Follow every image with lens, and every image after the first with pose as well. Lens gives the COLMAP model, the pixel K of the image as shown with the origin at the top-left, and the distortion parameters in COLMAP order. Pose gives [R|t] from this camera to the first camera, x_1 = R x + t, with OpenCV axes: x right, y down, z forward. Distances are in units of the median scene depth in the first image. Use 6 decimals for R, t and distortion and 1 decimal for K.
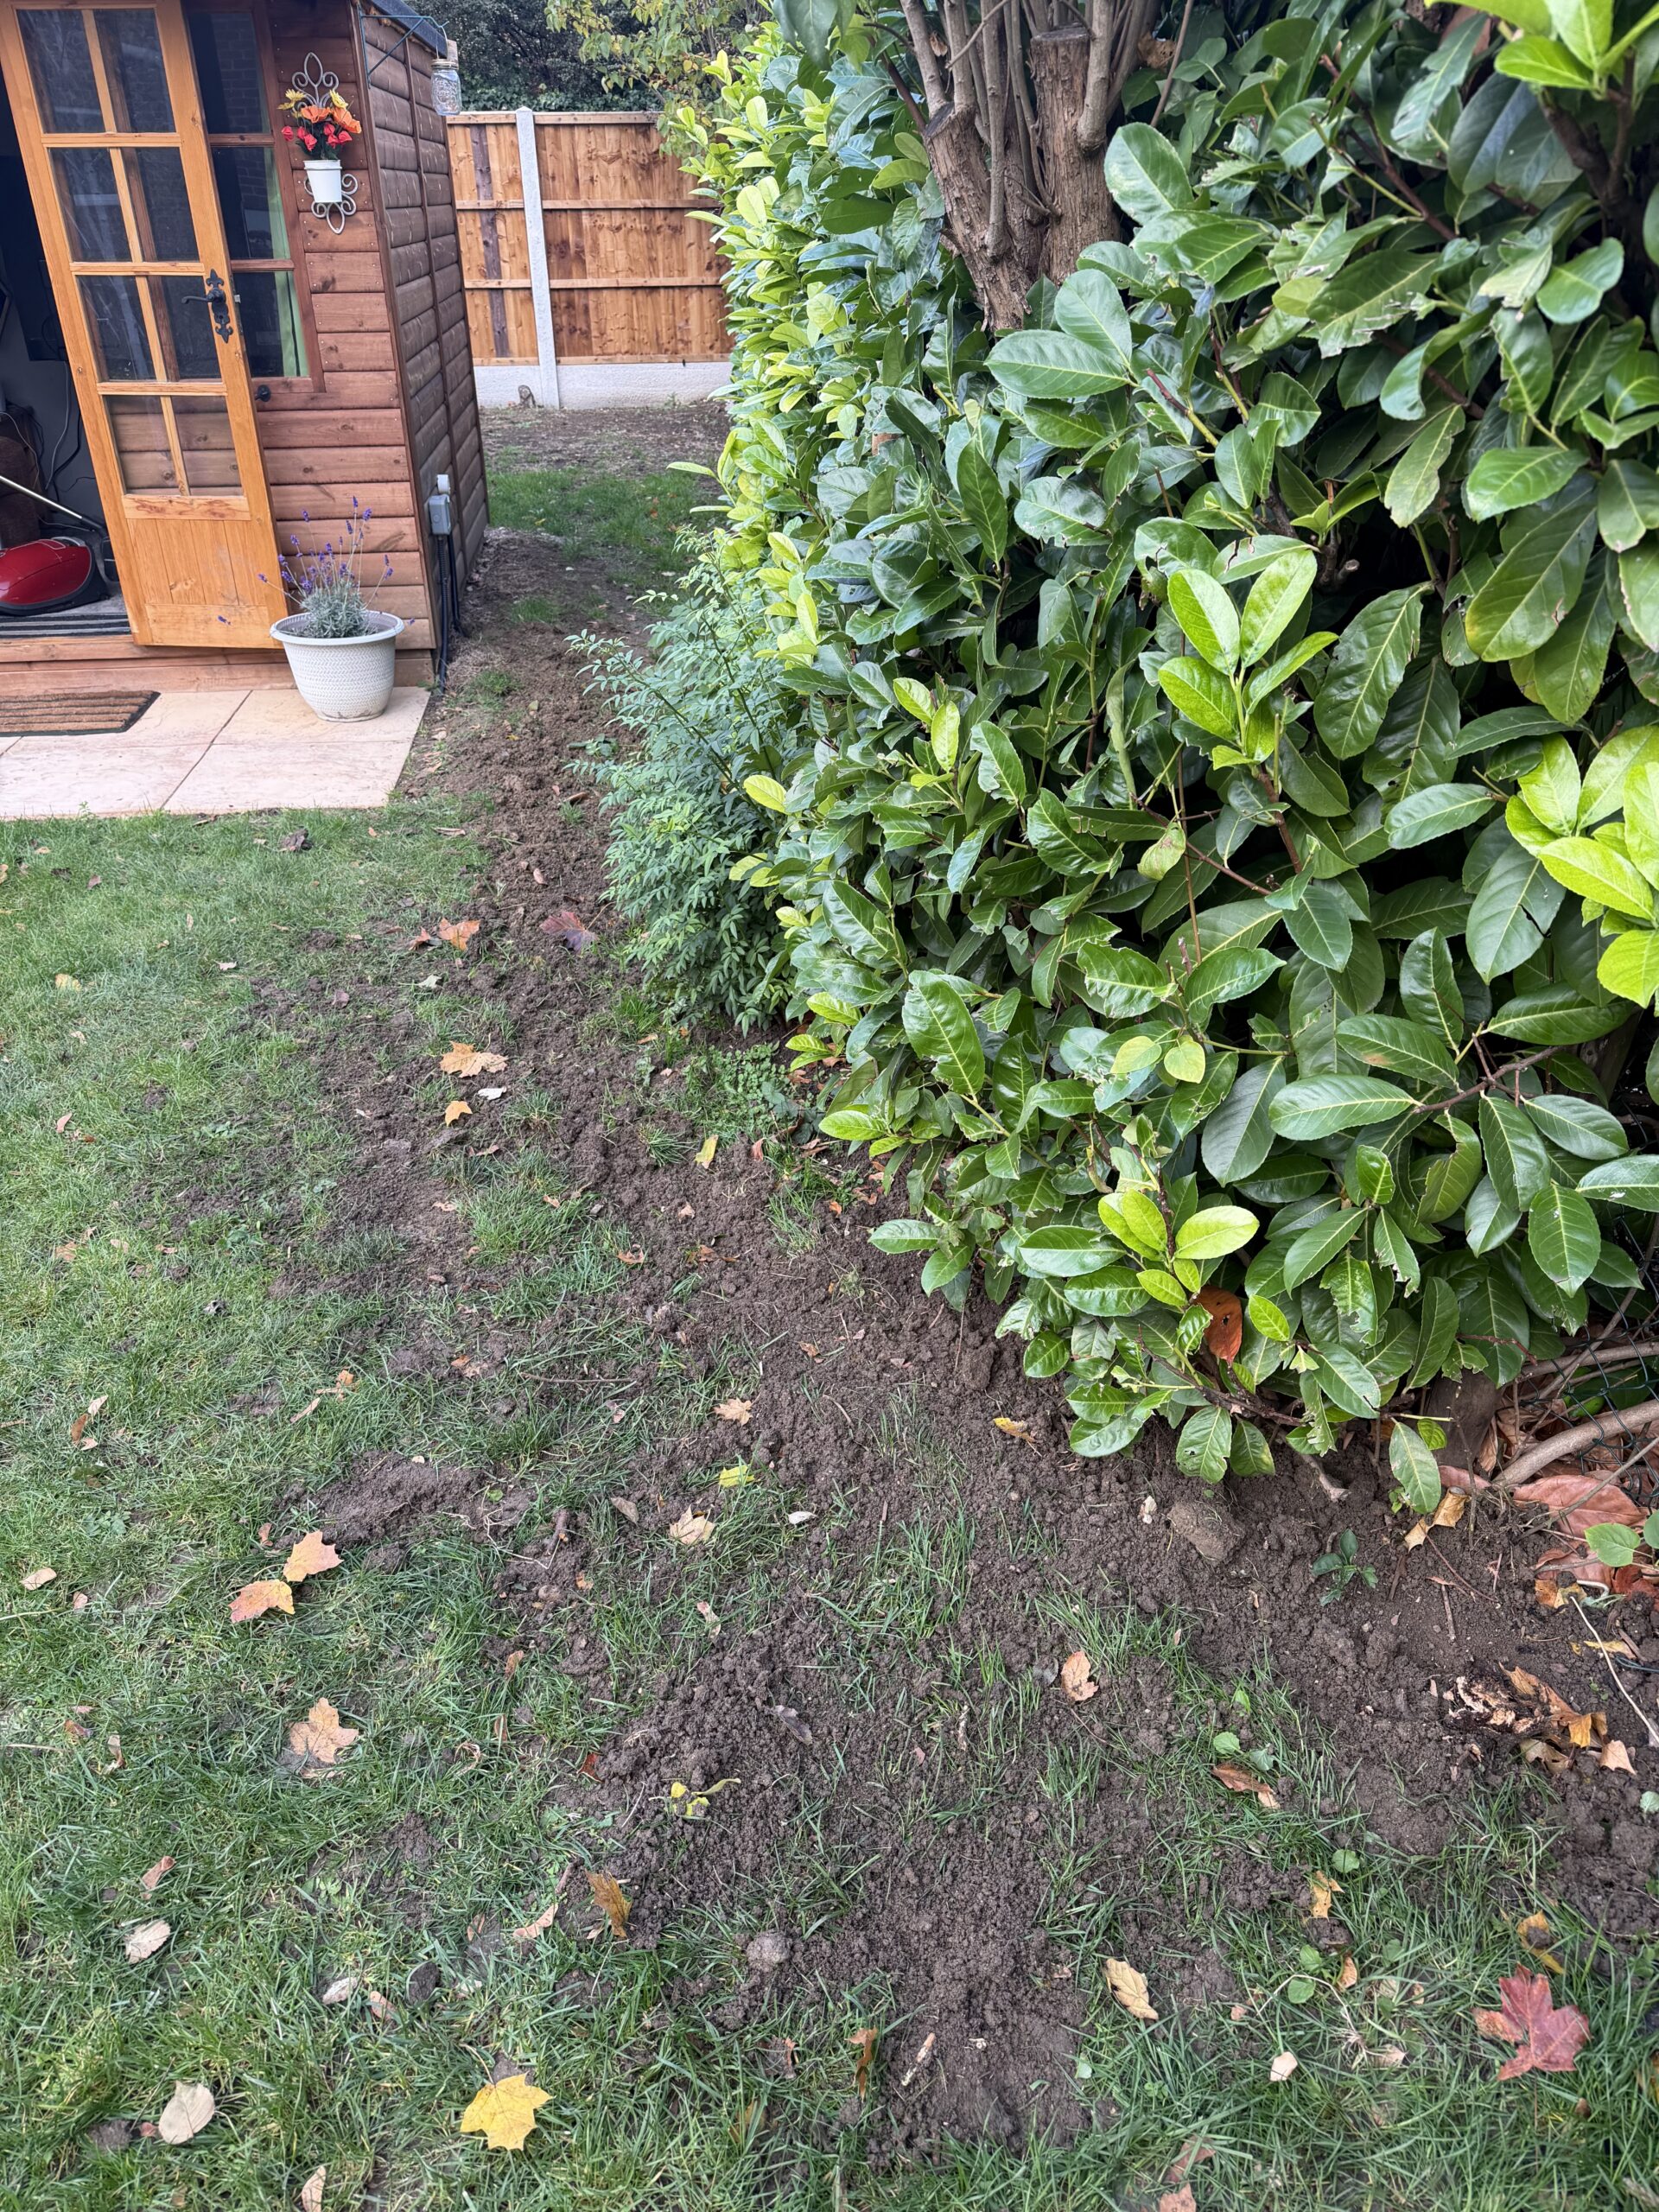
lens RADIAL K [[1548.2, 0, 825.8], [0, 1548.2, 1101.6], [0, 0, 1]] dist [0.030758, -0.005942]
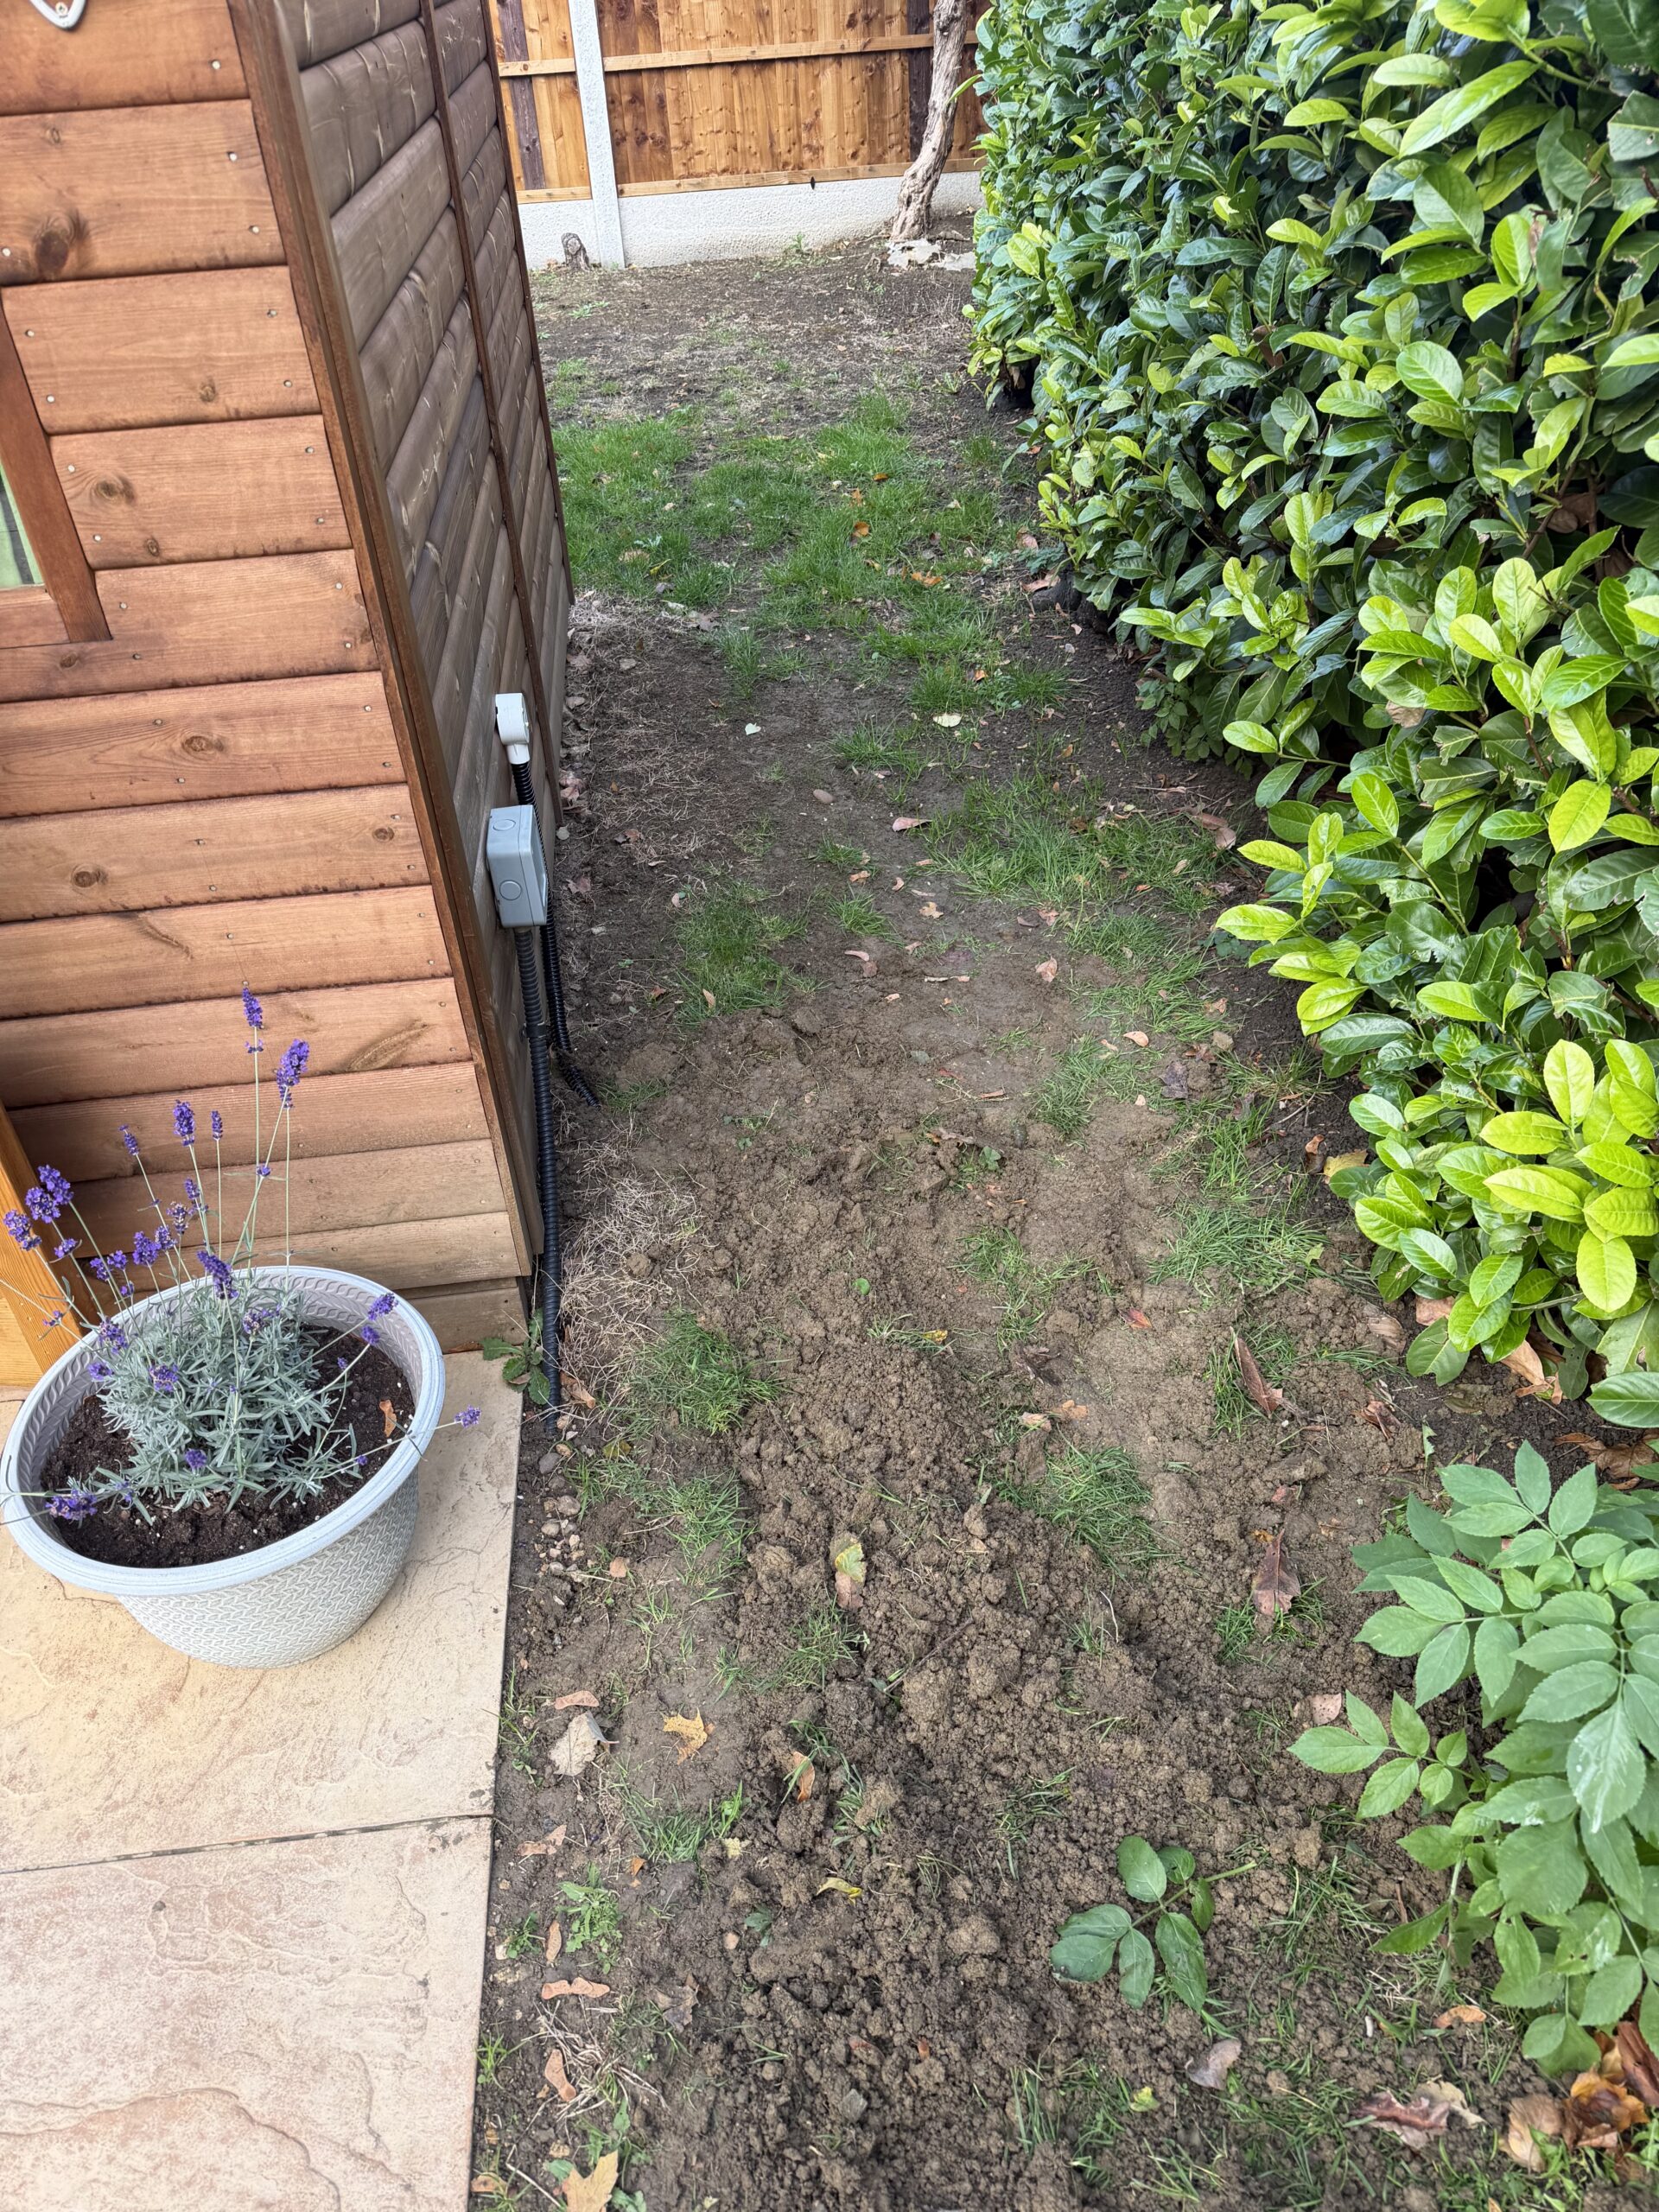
lens RADIAL K [[1548.2, 0, 833.6], [0, 1548.2, 1110.4], [0, 0, 1]] dist [0.030758, -0.005942]
pose [[0.999119, -0.034458, -0.023968, -0.083358], [0.037158, 0.991684, 0.123216, -0.177783], [0.019522, -0.123998, 0.992090, 0.317992]]
